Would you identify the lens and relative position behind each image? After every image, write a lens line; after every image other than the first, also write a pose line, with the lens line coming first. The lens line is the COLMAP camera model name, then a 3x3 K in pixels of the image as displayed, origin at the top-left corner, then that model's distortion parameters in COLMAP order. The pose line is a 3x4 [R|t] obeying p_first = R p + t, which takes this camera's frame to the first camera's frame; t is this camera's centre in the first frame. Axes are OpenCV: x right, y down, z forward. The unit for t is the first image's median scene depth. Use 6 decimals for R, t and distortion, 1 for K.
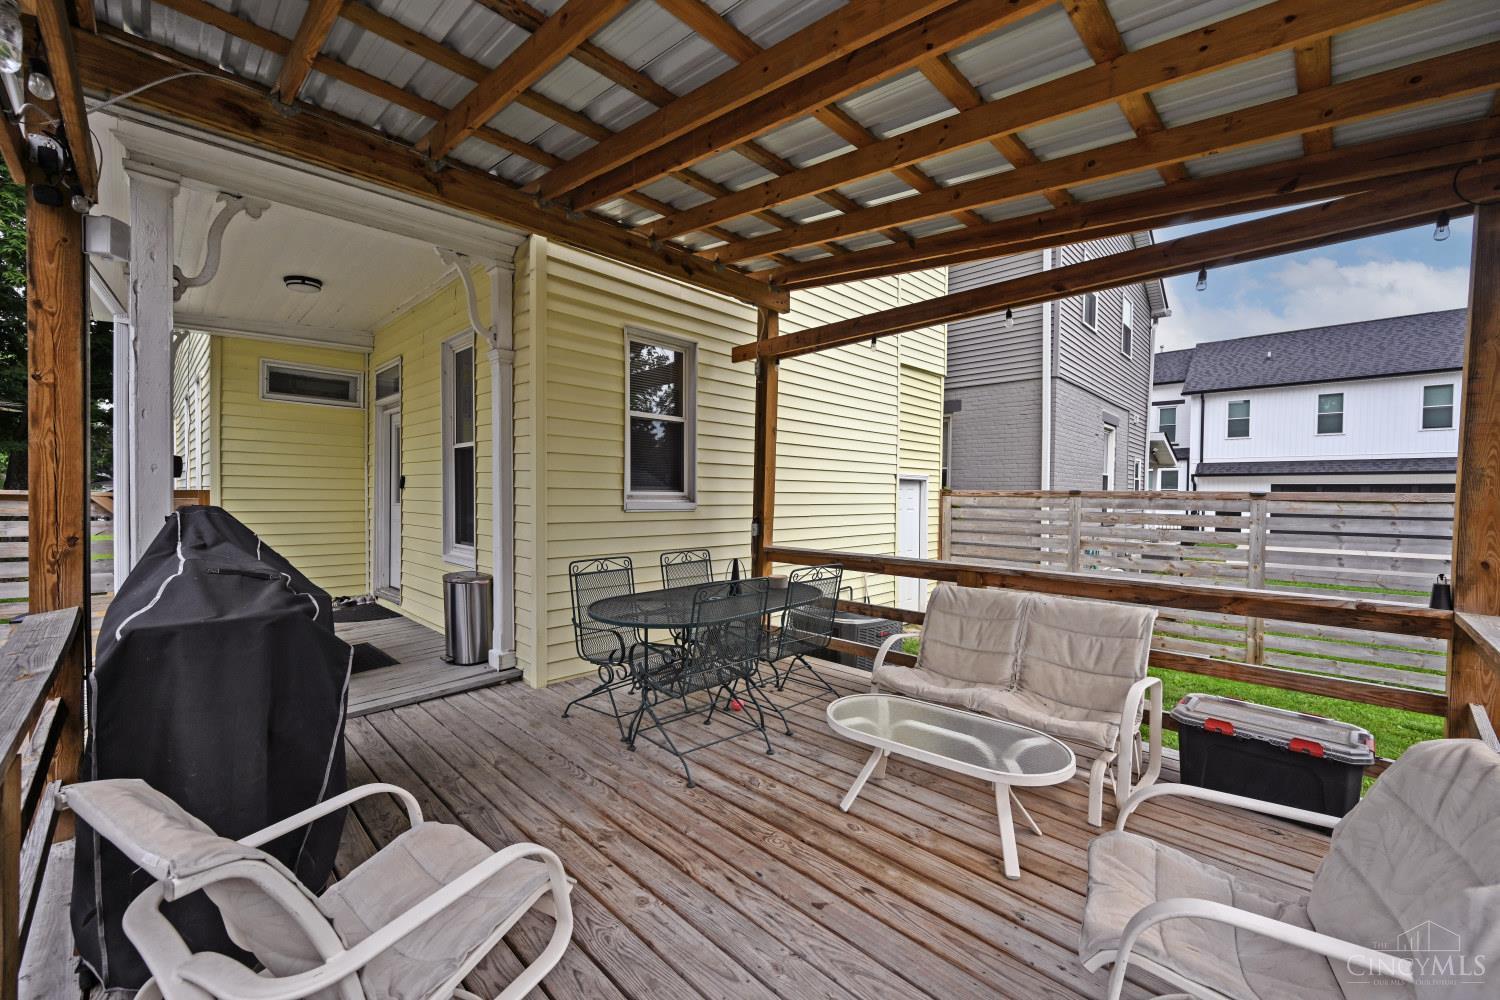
lens RADIAL K [[593.5, 0, 752.5], [0, 593.5, 506.0], [0, 0, 1]] dist [-0.002729, 0.000300]
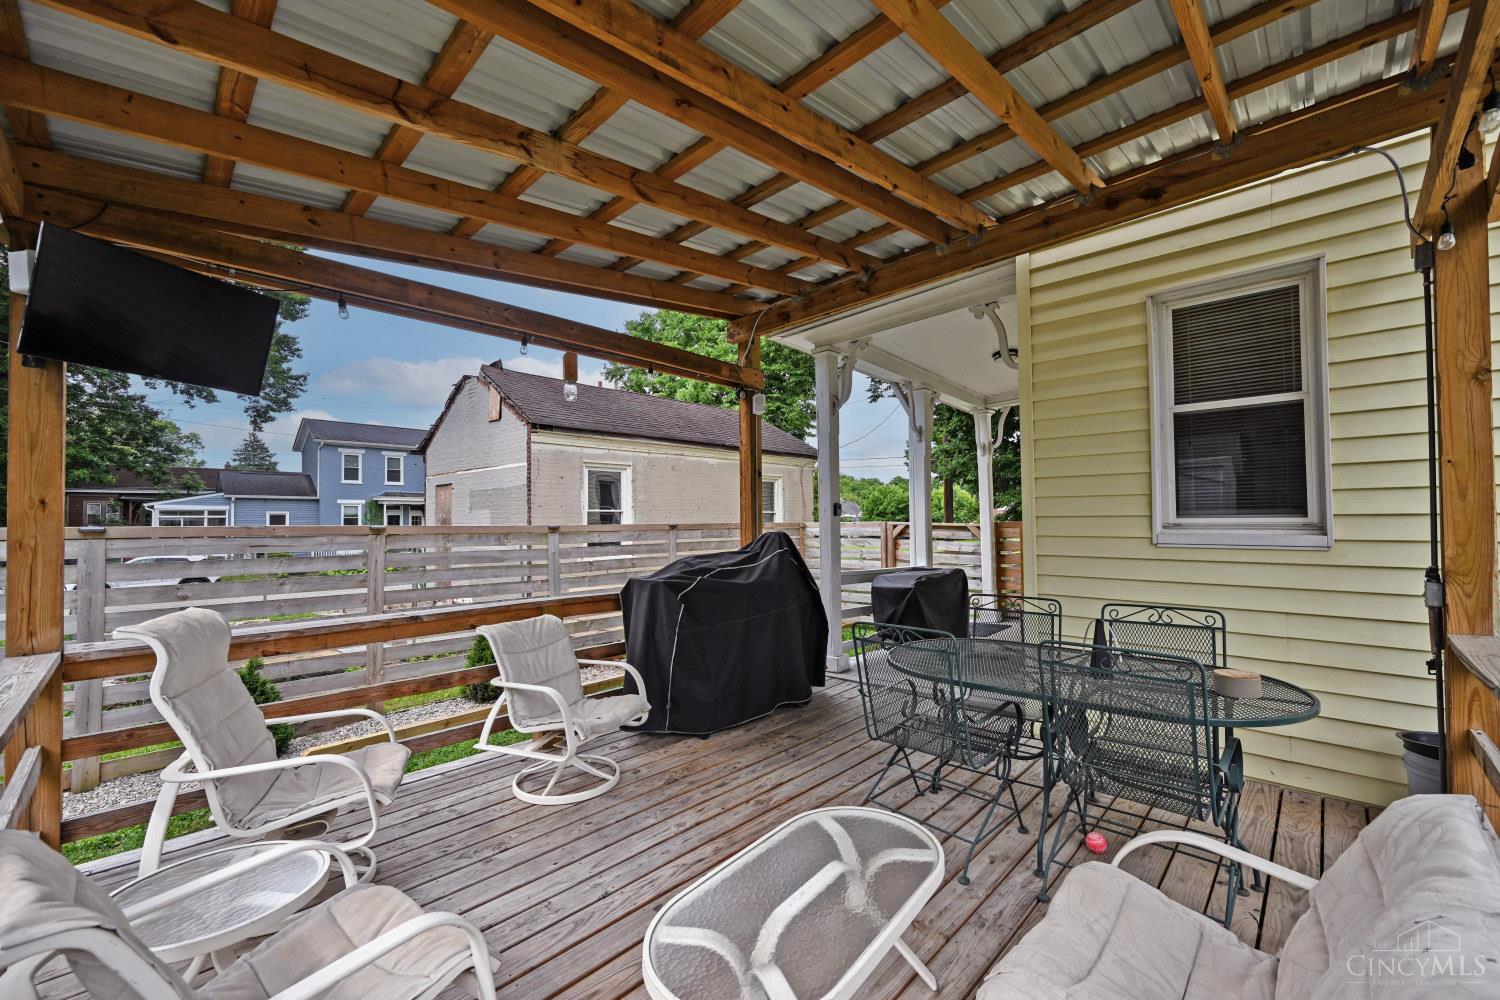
lens RADIAL K [[593.5, 0, 748.9], [0, 593.5, 509.1], [0, 0, 1]] dist [-0.002729, 0.000300]
pose [[0.009510, -0.027538, -0.999576, 0.480115], [-0.009002, 0.999578, -0.027624, -0.010283], [0.999914, 0.009261, 0.009259, 0.453658]]
